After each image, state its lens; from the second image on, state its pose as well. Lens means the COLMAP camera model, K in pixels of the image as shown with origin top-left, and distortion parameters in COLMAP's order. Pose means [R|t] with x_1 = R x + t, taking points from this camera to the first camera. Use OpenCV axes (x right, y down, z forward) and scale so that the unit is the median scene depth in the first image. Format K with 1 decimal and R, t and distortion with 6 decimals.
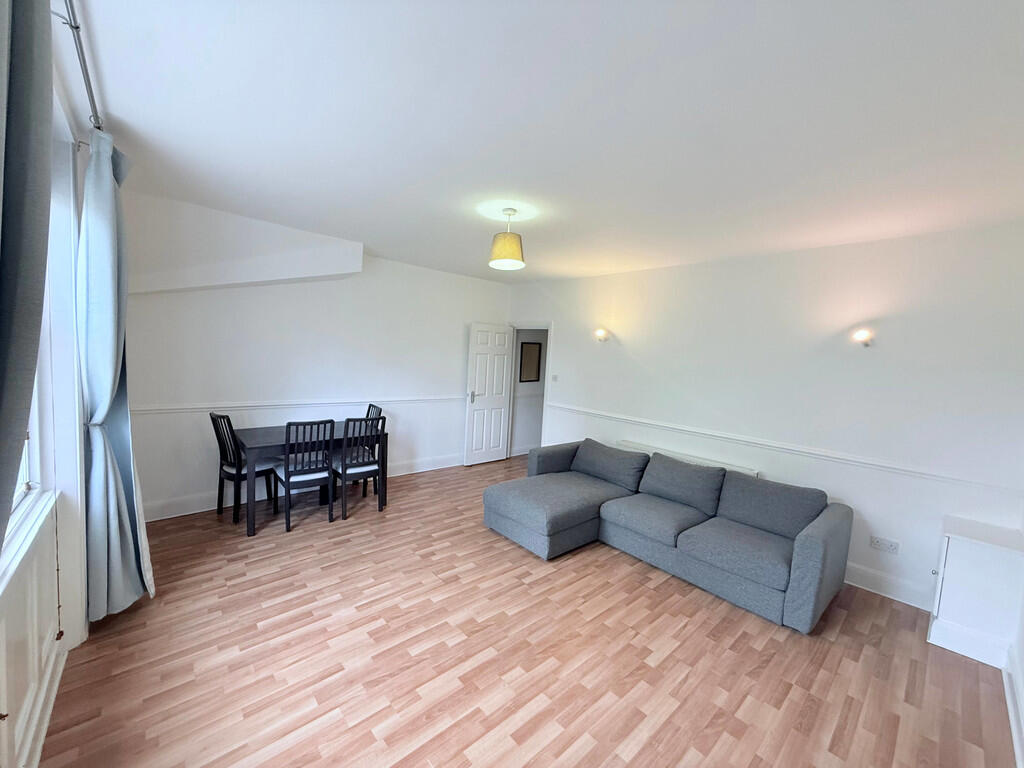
lens RADIAL K [[407.2, 0, 512.0], [0, 407.2, 384.0], [0, 0, 1]] dist [-0.001465, 0.000045]
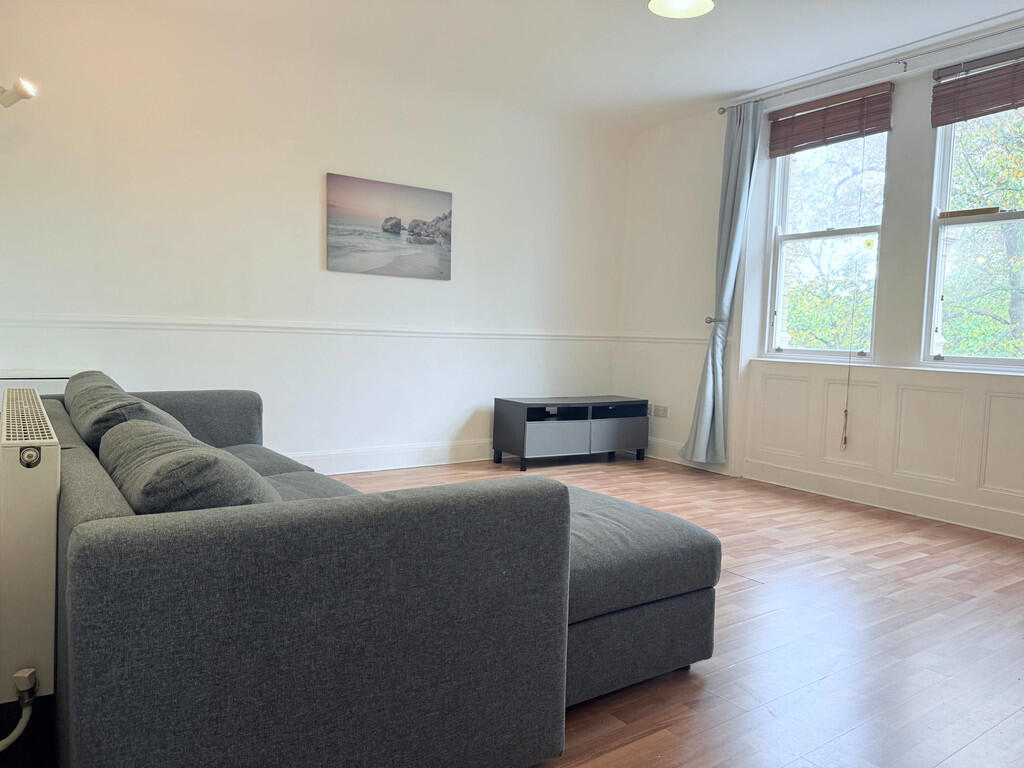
lens RADIAL K [[719.6, 0, 512.0], [0, 719.6, 384.0], [0, 0, 1]] dist [0.069529, -0.091455]
pose [[-0.989200, -0.096074, 0.110697, 0.069837], [-0.078529, 0.985071, 0.153194, 0.097832], [-0.123762, 0.142847, -0.981976, 2.524889]]
